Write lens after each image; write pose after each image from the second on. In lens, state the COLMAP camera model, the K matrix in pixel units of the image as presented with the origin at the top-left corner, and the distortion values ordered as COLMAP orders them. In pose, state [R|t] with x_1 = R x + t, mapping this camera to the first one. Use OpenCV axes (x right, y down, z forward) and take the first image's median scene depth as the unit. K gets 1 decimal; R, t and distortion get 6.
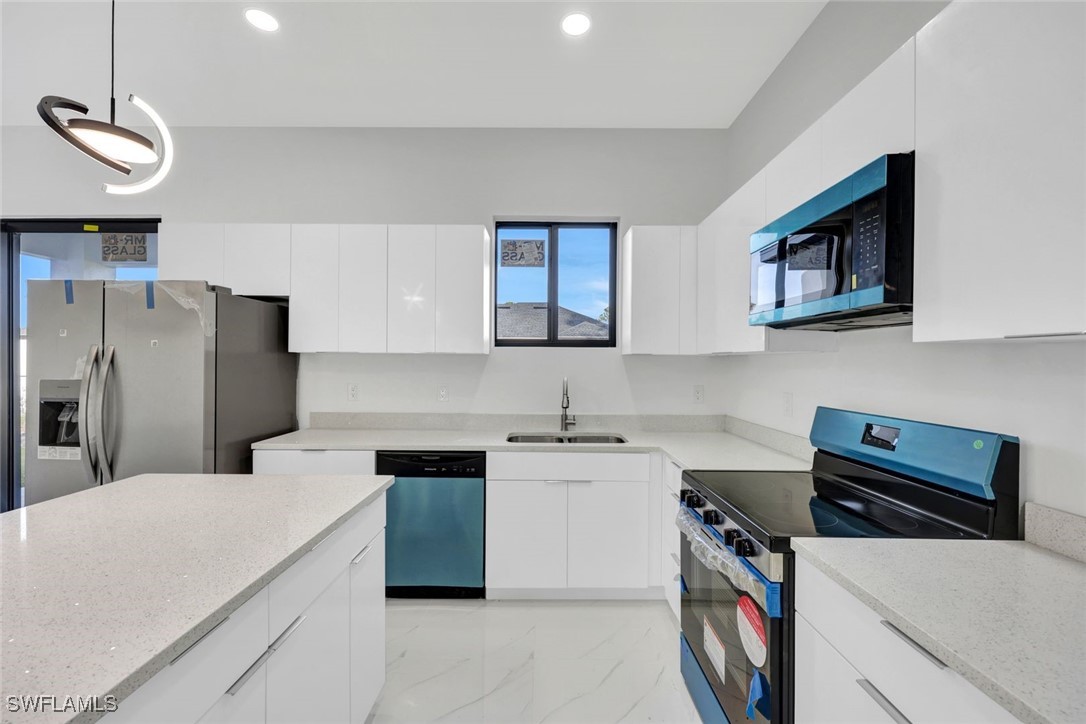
lens RADIAL K [[441.9, 0, 543.0], [0, 441.9, 359.9], [0, 0, 1]] dist [0.000597, 0.000077]
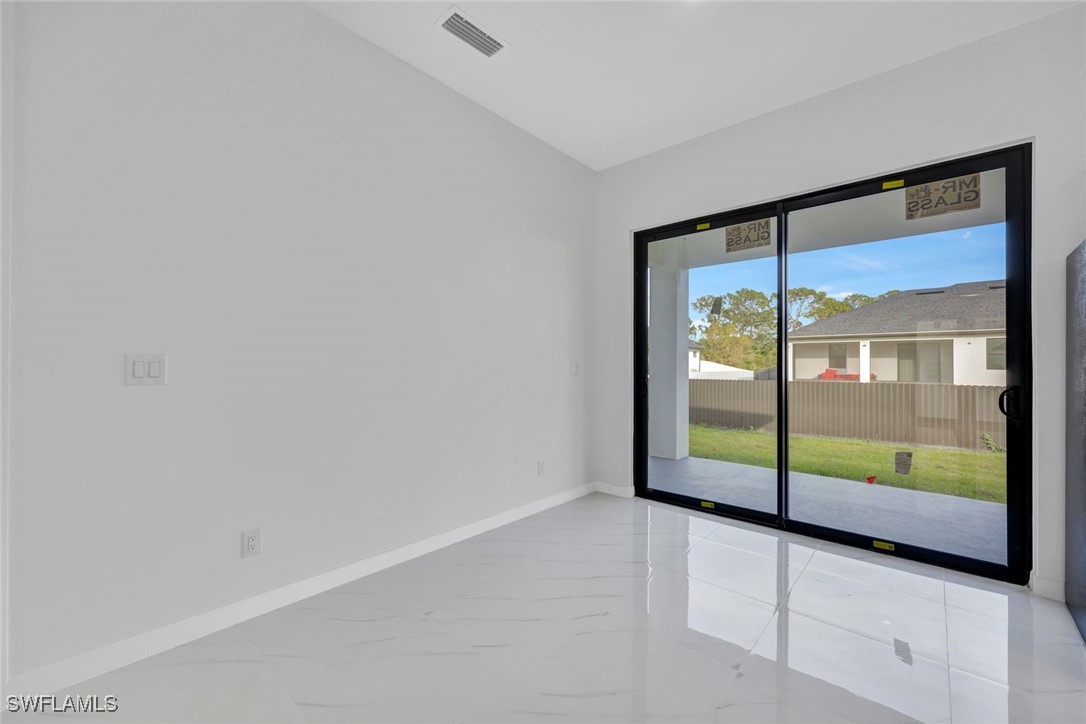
lens RADIAL K [[432.8, 0, 539.9], [0, 432.8, 362.6], [0, 0, 1]] dist [-0.001778, -0.000390]
pose [[0.743857, -0.002638, -0.668334, -0.973102], [0.000215, 0.999993, -0.003708, 0.055192], [0.668339, 0.002615, 0.743852, -0.095659]]
